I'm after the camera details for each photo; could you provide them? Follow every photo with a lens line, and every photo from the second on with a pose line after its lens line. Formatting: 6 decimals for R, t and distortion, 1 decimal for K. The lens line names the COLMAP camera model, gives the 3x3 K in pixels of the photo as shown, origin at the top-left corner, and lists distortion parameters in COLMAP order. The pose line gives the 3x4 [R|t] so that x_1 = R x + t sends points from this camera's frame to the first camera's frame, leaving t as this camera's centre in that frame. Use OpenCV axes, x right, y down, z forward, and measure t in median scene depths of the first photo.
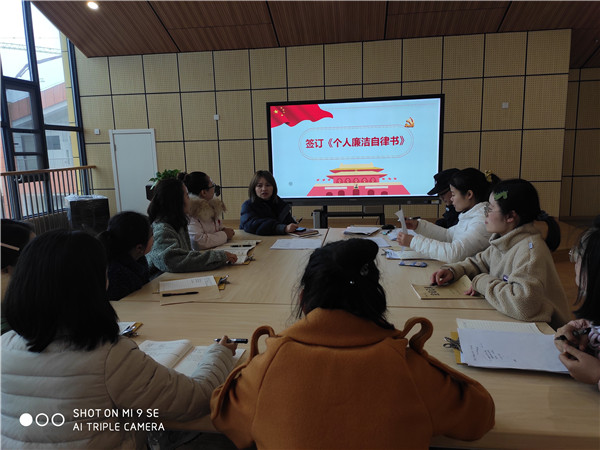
lens RADIAL K [[446.0, 0, 303.1], [0, 446.0, 229.2], [0, 0, 1]] dist [0.069255, -0.078175]
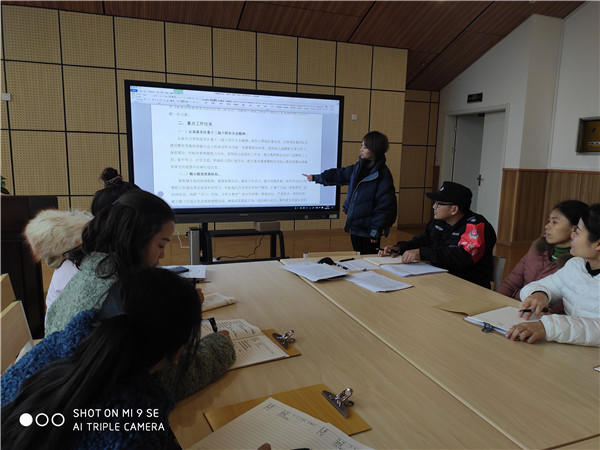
lens RADIAL K [[446.0, 0, 300.2], [0, 446.0, 224.0], [0, 0, 1]] dist [0.069255, -0.078175]
pose [[0.888513, -0.023826, 0.458232, -0.124705], [0.035212, 0.999247, -0.016320, -0.025230], [-0.457498, 0.030636, 0.888683, 0.183782]]
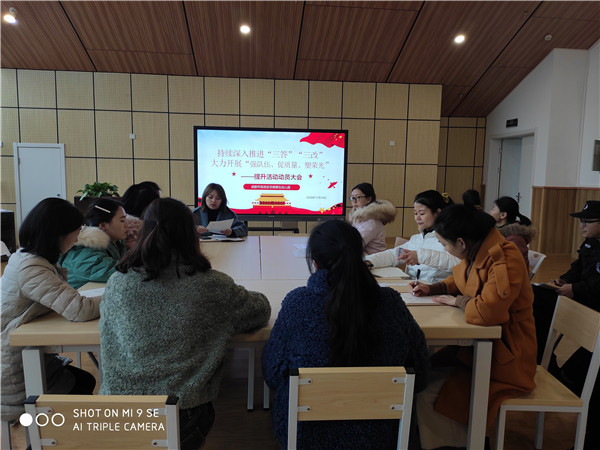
lens RADIAL K [[446.0, 0, 303.4], [0, 446.0, 227.7], [0, 0, 1]] dist [0.069255, -0.078175]
pose [[0.973135, 0.017073, 0.229602, -0.050705], [-0.002311, 0.997921, -0.064407, 0.026246], [-0.230224, 0.062146, 0.971151, -0.083449]]
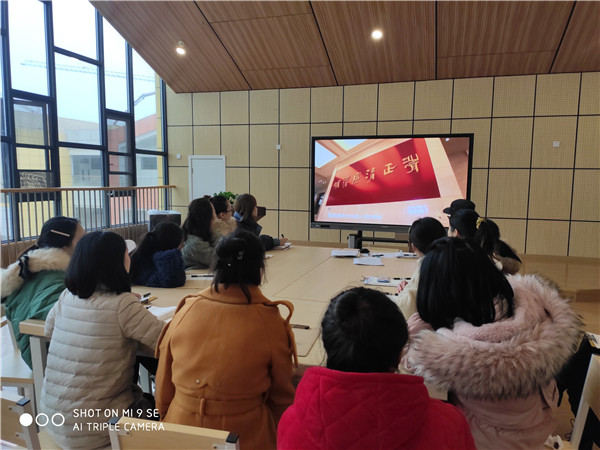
lens RADIAL K [[446.0, 0, 307.4], [0, 446.0, 231.7], [0, 0, 1]] dist [0.069255, -0.078175]
pose [[0.983509, 0.061647, -0.170027, 0.087368], [-0.070592, 0.996394, -0.047069, 0.008488], [0.166512, 0.058296, 0.984315, -0.077692]]
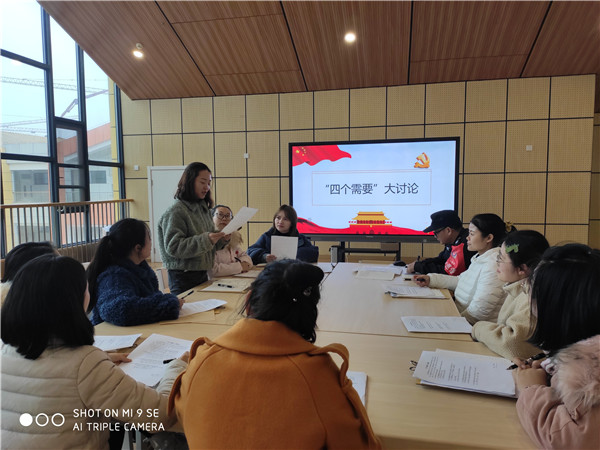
lens RADIAL K [[446.0, 0, 305.3], [0, 446.0, 226.5], [0, 0, 1]] dist [0.069255, -0.078175]
pose [[0.996735, 0.024869, -0.076819, 0.032789], [-0.031431, 0.995848, -0.085432, 0.001991], [0.074375, 0.087568, 0.993378, -0.021545]]
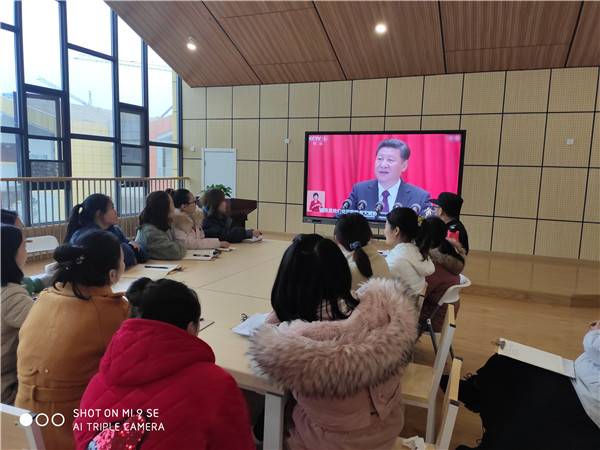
lens RADIAL K [[446.0, 0, 305.5], [0, 446.0, 224.7], [0, 0, 1]] dist [0.069255, -0.078175]
pose [[0.962434, 0.089396, -0.256376, 0.172588], [-0.103168, 0.993829, -0.040754, -0.000925], [0.251150, 0.065673, 0.965718, -0.060271]]
